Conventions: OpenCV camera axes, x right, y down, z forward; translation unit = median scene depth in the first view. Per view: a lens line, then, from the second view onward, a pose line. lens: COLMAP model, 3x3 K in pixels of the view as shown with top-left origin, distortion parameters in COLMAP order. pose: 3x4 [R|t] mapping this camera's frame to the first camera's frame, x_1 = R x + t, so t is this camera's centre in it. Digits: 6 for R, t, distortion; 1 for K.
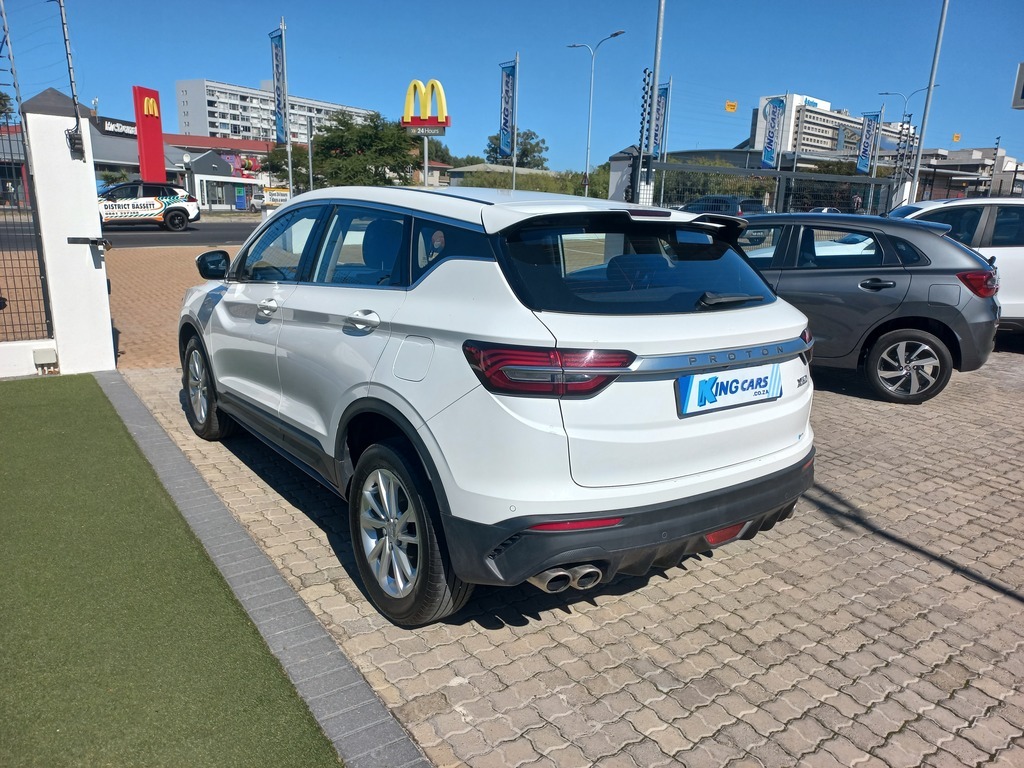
lens RADIAL K [[741.0, 0, 511.3], [0, 741.0, 376.9], [0, 0, 1]] dist [0.031204, -0.005200]
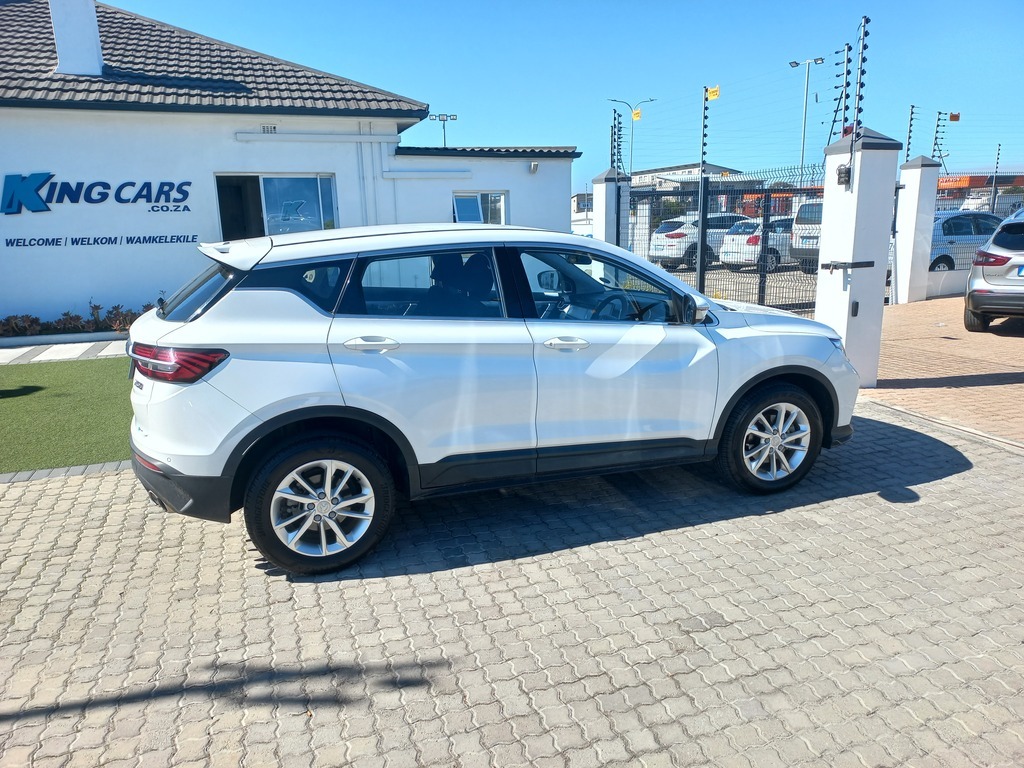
lens RADIAL K [[736.8, 0, 512.0], [0, 736.8, 384.0], [0, 0, 1]] dist [0.032674, 0.000866]
pose [[-0.277584, 0.192254, -0.941268, 0.991616], [-0.204671, 0.945445, 0.253465, -0.311461], [0.938646, 0.263008, -0.223091, 1.342008]]
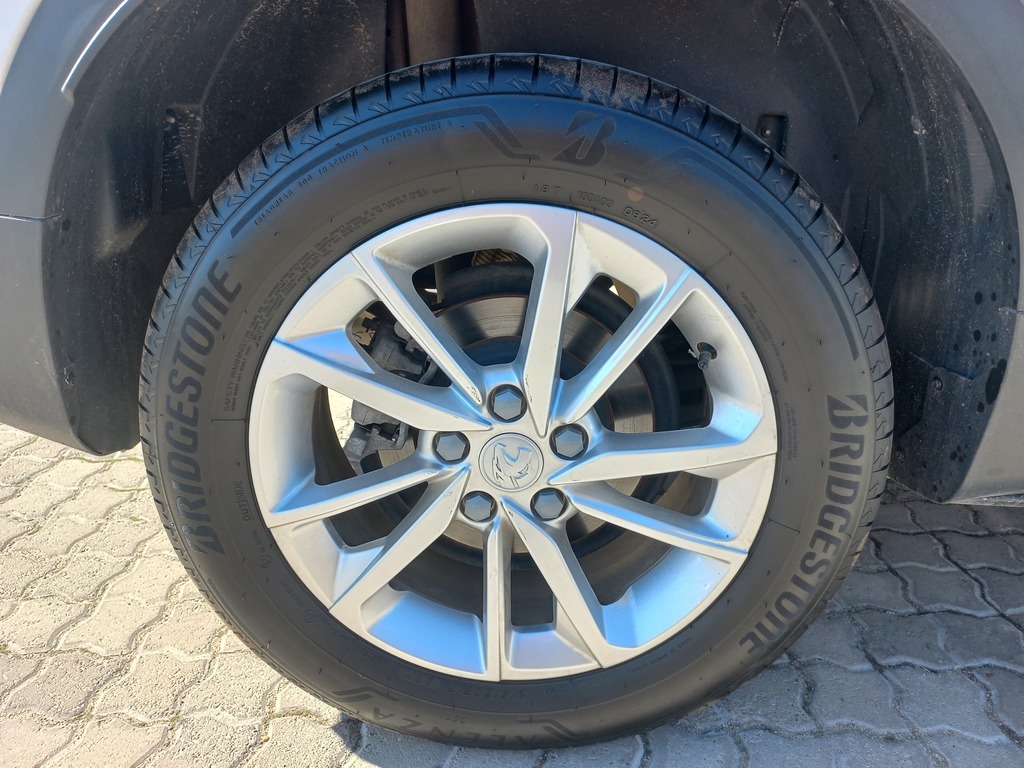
lens RADIAL K [[741.0, 0, 511.3], [0, 741.0, 376.9], [0, 0, 1]] dist [0.031204, -0.005200]
pose [[-0.579385, 0.223187, -0.783901, 0.371915], [-0.220541, 0.882970, 0.414397, 0.013387], [0.784650, 0.412978, -0.462358, 1.039629]]
